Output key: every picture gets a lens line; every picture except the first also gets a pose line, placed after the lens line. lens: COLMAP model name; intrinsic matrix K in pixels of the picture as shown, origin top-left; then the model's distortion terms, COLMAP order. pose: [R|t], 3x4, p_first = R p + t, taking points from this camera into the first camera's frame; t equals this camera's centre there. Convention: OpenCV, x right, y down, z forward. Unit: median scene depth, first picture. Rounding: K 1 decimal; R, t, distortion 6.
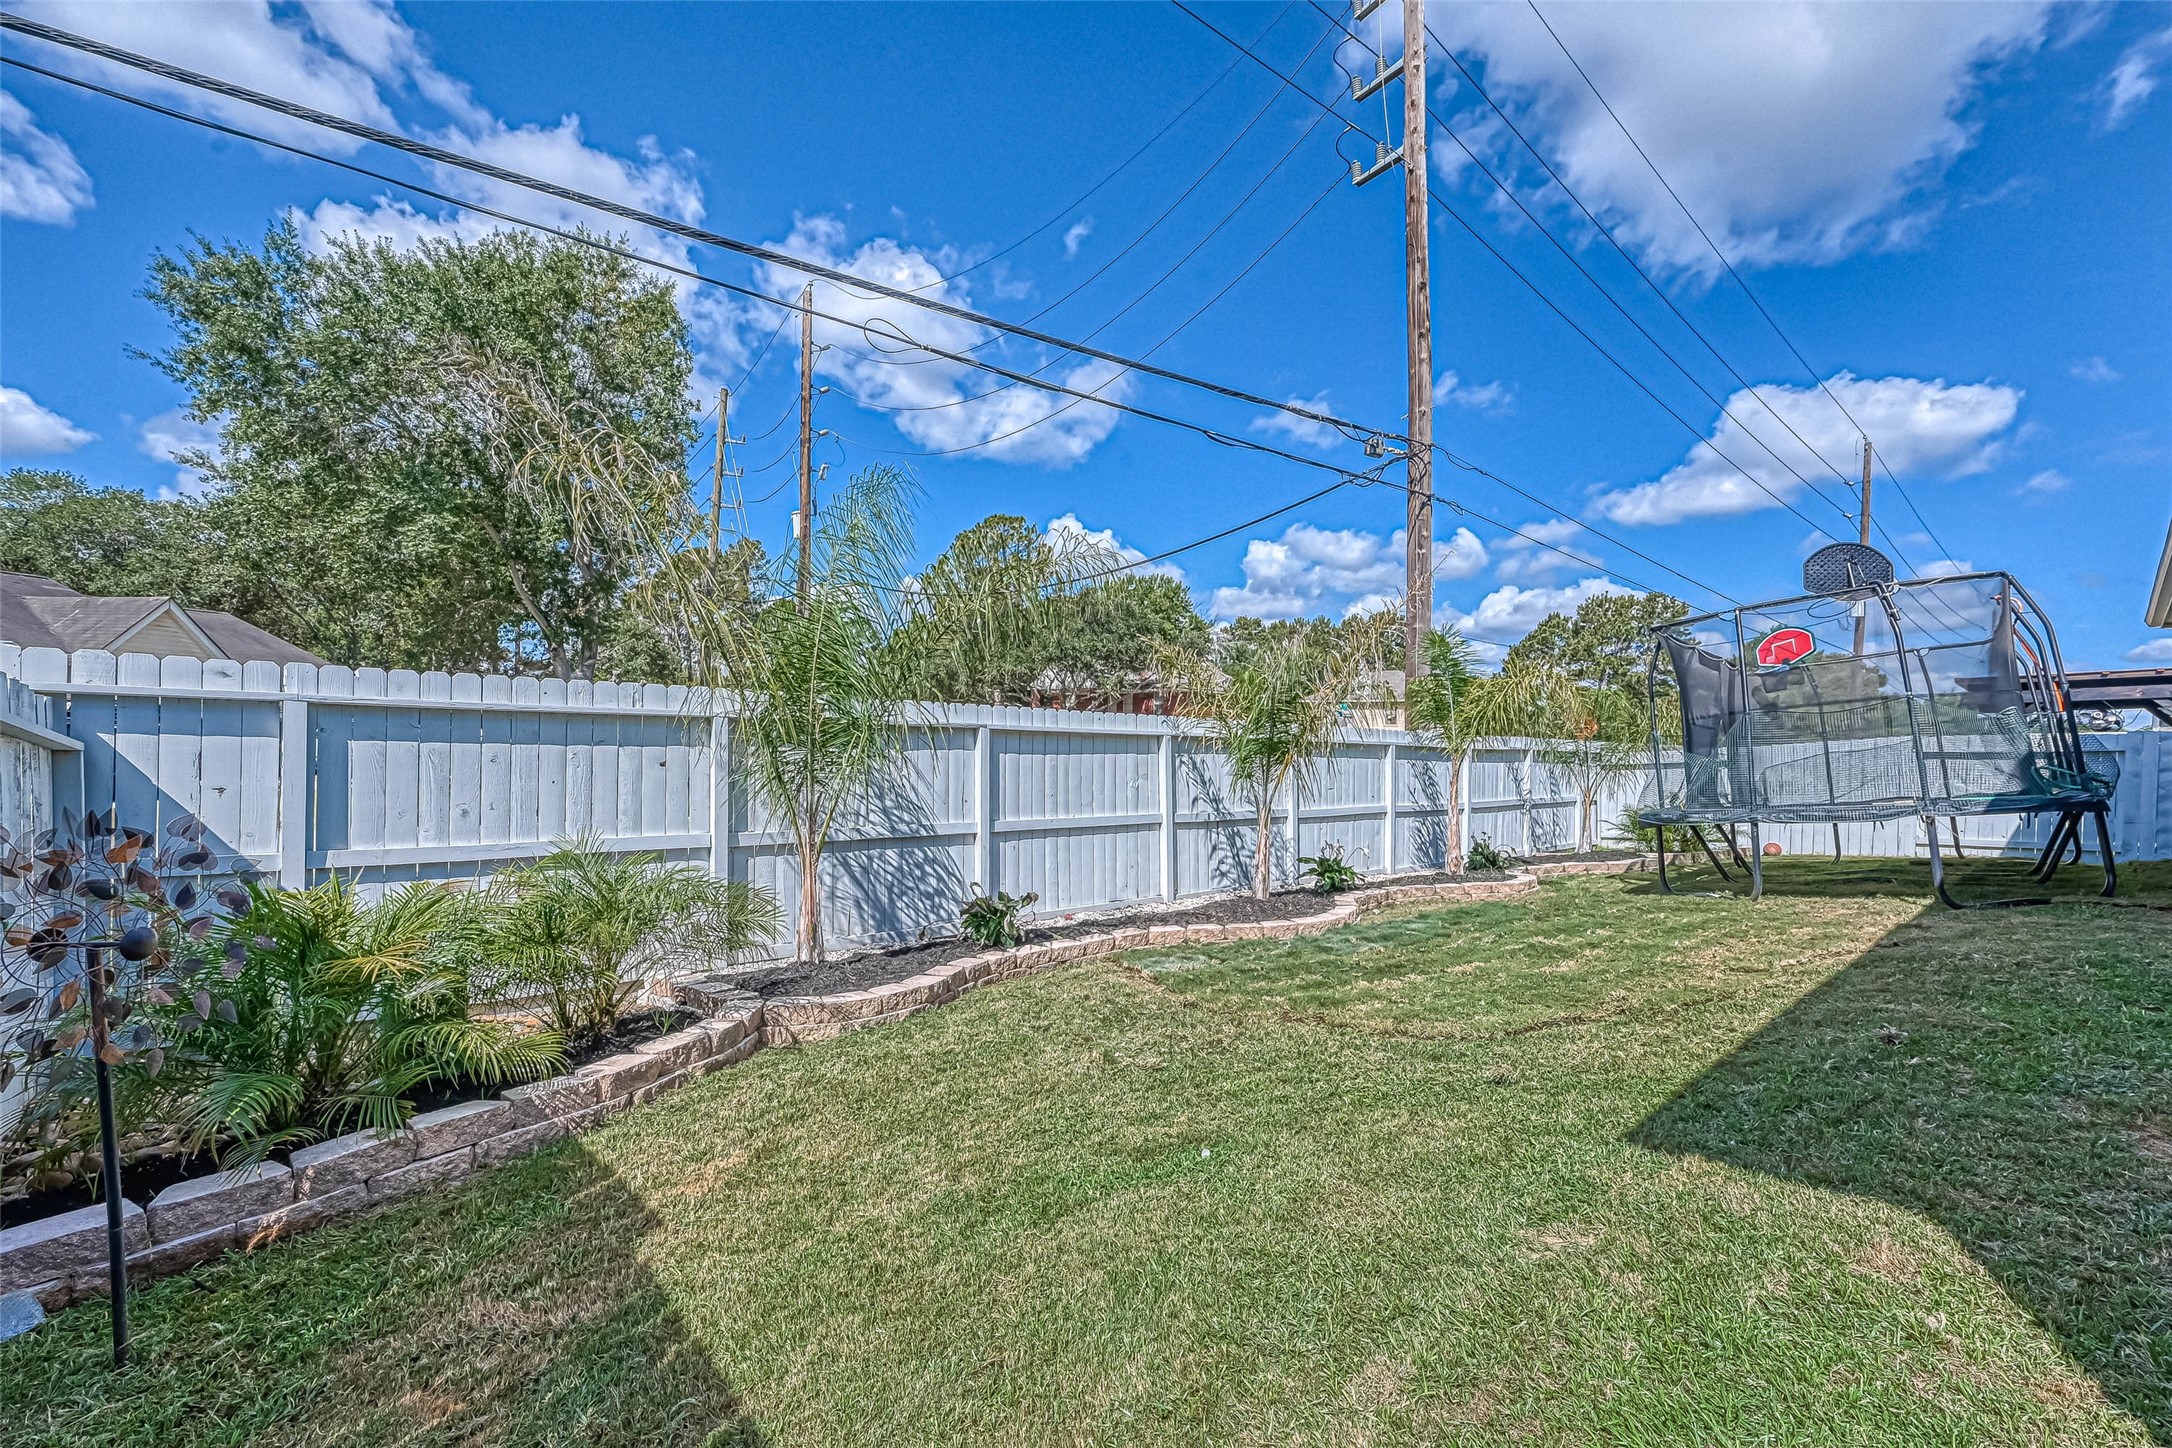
lens RADIAL K [[866.9, 0, 1113.9], [0, 866.9, 767.1], [0, 0, 1]] dist [0.000762, -0.000657]
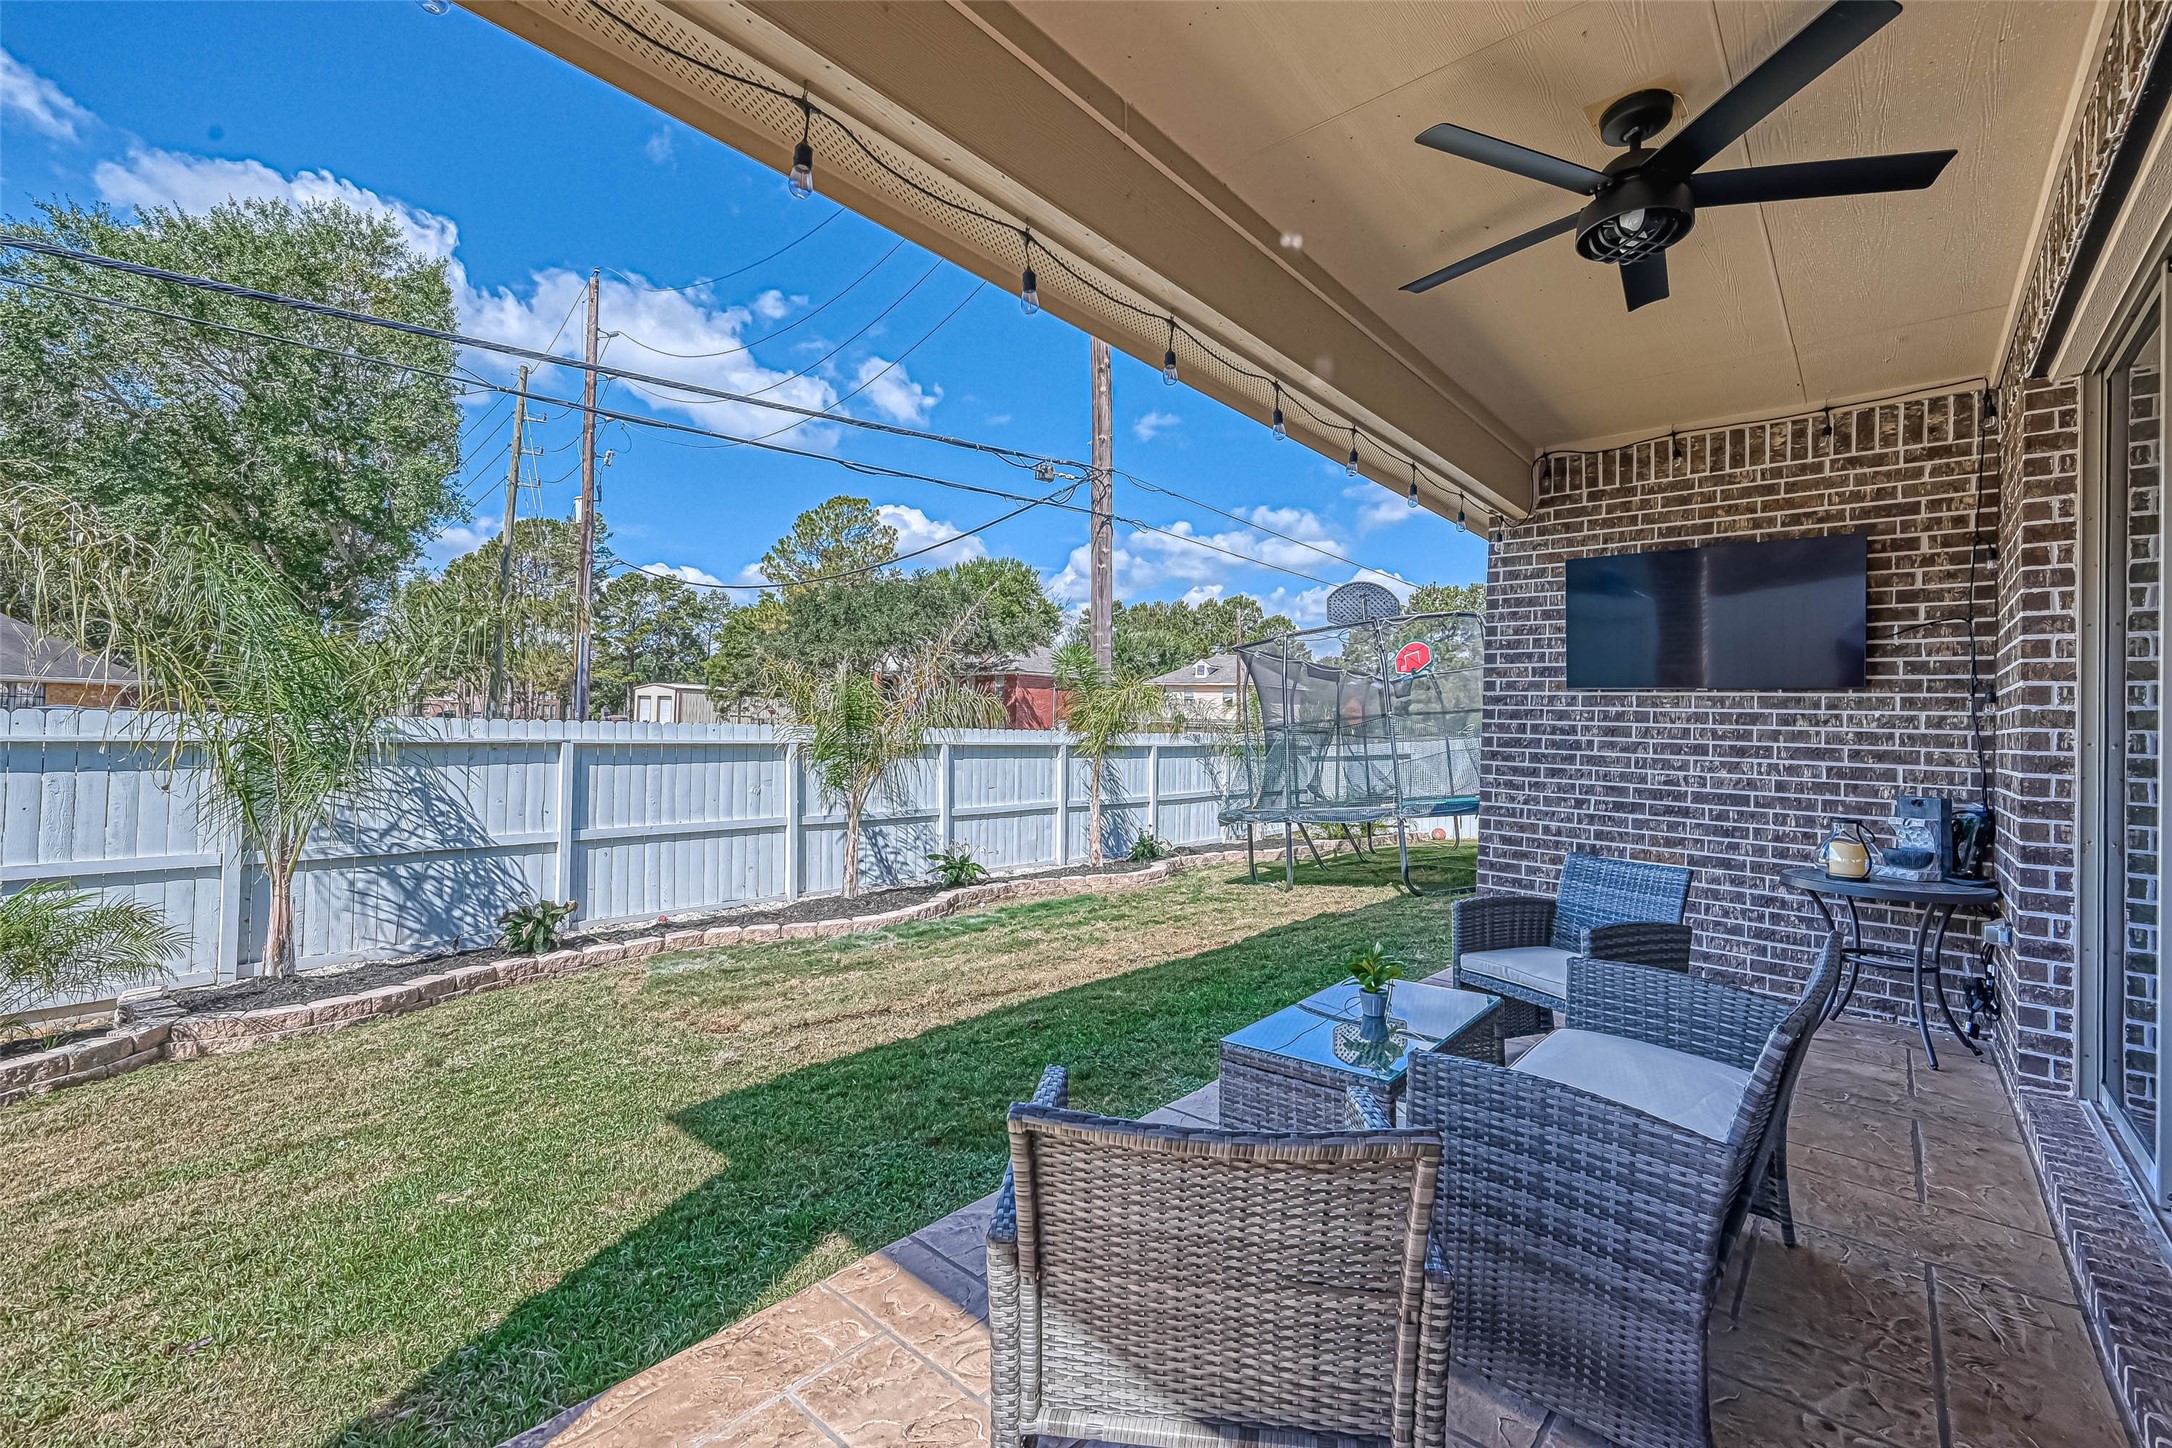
lens RADIAL K [[866.9, 0, 1094.9], [0, 866.9, 716.9], [0, 0, 1]] dist [0.000762, -0.000657]
pose [[0.994029, 0.001645, 0.109101, 0.320251], [0.001755, 0.999516, -0.031057, -0.036129], [-0.109099, 0.031064, 0.993545, -0.108566]]
